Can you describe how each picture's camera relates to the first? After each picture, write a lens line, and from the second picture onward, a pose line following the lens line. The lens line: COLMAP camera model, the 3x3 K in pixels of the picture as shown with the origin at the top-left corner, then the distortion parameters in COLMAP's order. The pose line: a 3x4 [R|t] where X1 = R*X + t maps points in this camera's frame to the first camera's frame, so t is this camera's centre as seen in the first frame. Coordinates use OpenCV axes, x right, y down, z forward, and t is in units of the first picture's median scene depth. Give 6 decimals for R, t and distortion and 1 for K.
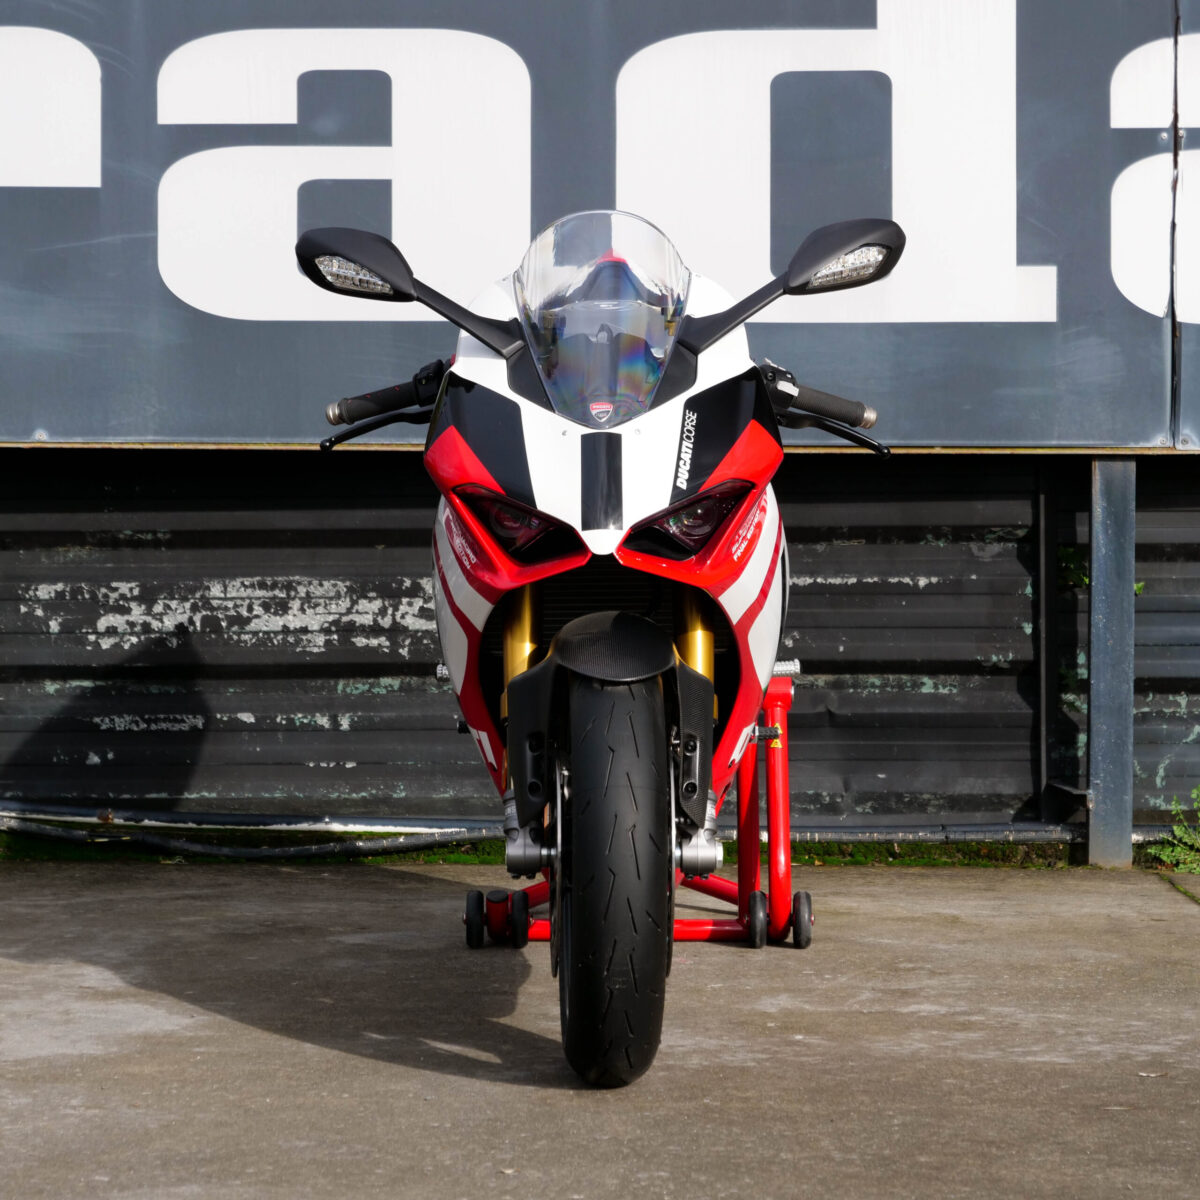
lens RADIAL K [[4794.5, 0, 600.0], [0, 4794.5, 600.0], [0, 0, 1]] dist [-0.159415, 3.789952]
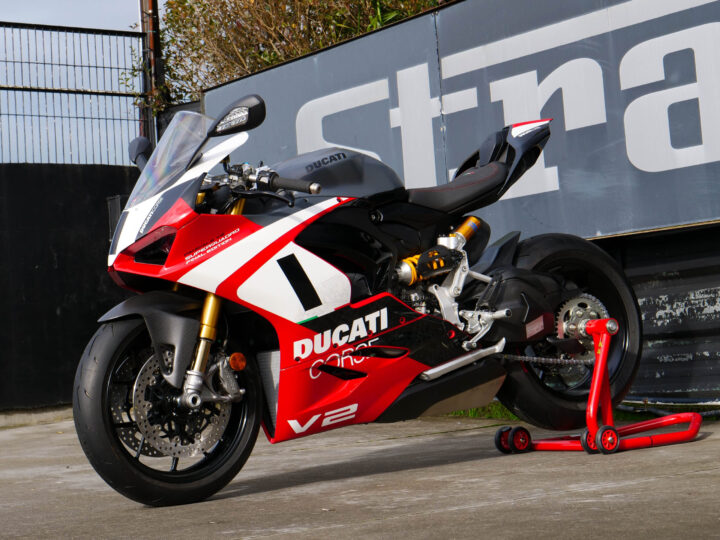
lens RADIAL K [[1746.0, 0, 360.0], [0, 1746.0, 270.0], [0, 0, 1]] dist [0.006797, 0.301070]
pose [[0.541615, -0.084263, -0.836393, 0.504700], [0.040587, 0.996424, -0.074102, 0.038994], [0.839646, 0.006188, 0.543099, 0.441081]]
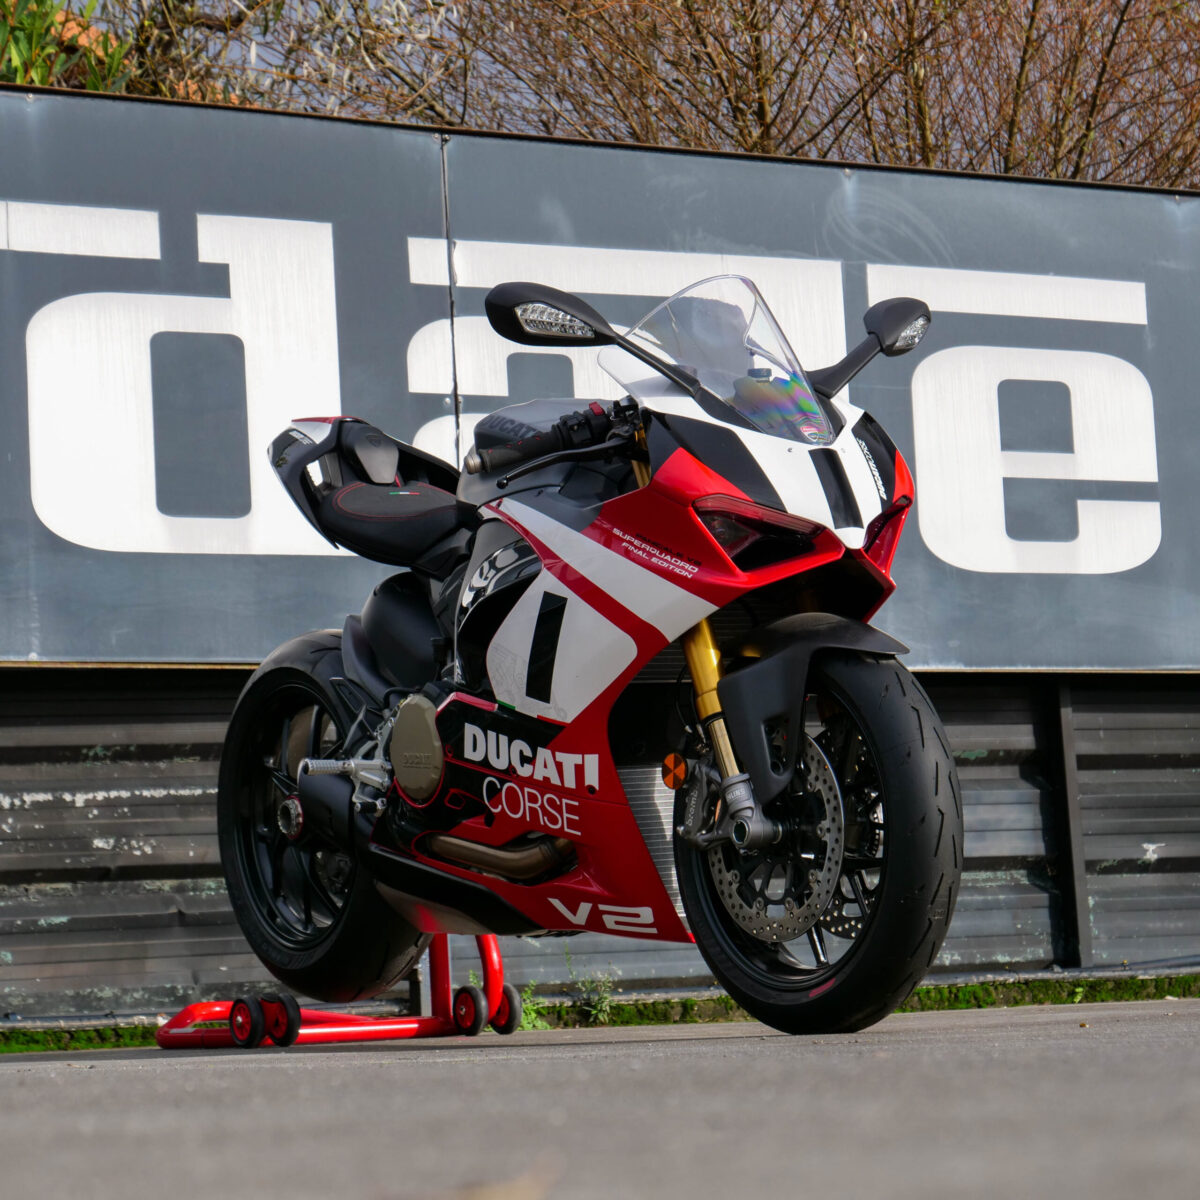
lens RADIAL K [[4065.2, 0, 600.0], [0, 4065.2, 600.0], [0, 0, 1]] dist [-0.001845, -0.901481]
pose [[0.833250, 0.009594, 0.552814, -0.392443], [0.077084, 0.988069, -0.133336, 0.085066], [-0.547497, 0.153716, 0.822568, 0.163953]]
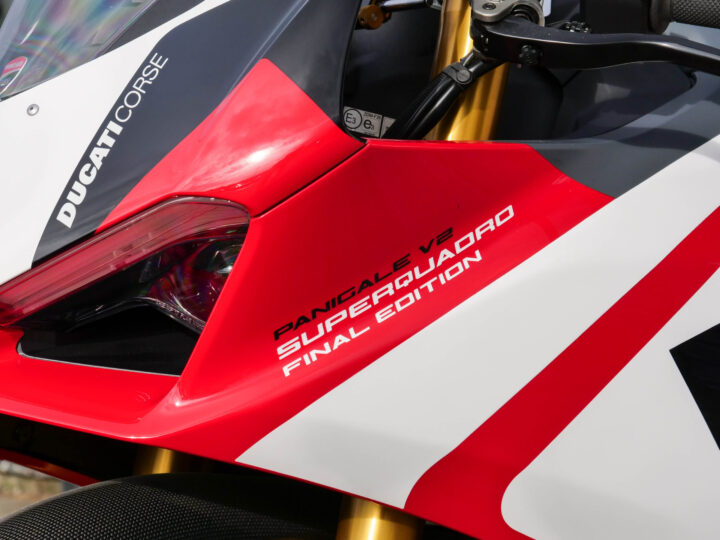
lens RADIAL K [[2284.9, 0, 360.0], [0, 2284.9, 270.0], [0, 0, 1]] dist [-0.053063, -0.411851]
pose [[0.620097, -0.024689, -0.784137, 0.139510], [0.030257, 0.999514, -0.007544, -0.011279], [0.783941, -0.019048, 0.620542, 0.603330]]
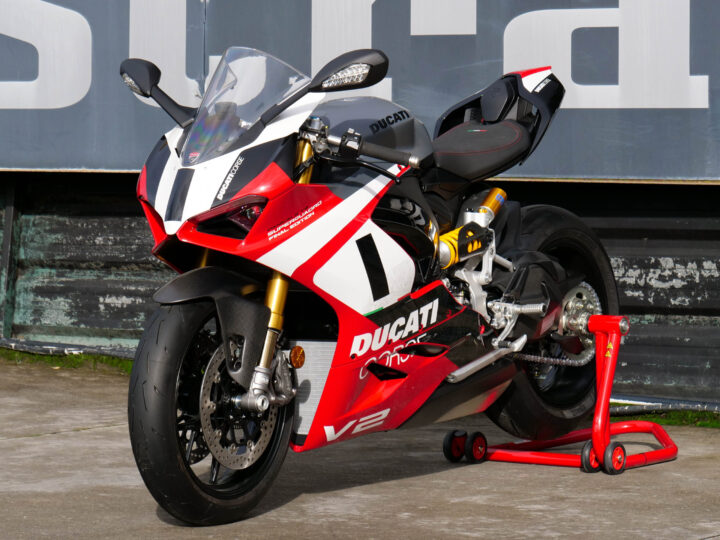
lens RADIAL K [[2907.7, 0, 360.0], [0, 2907.7, 270.0], [0, 0, 1]] dist [-0.080433, 0.958170]
pose [[0.816327, 0.026206, -0.576995, 0.476481], [-0.028376, 0.999584, 0.005252, -0.002536], [0.576893, 0.012085, 0.816731, 0.086151]]
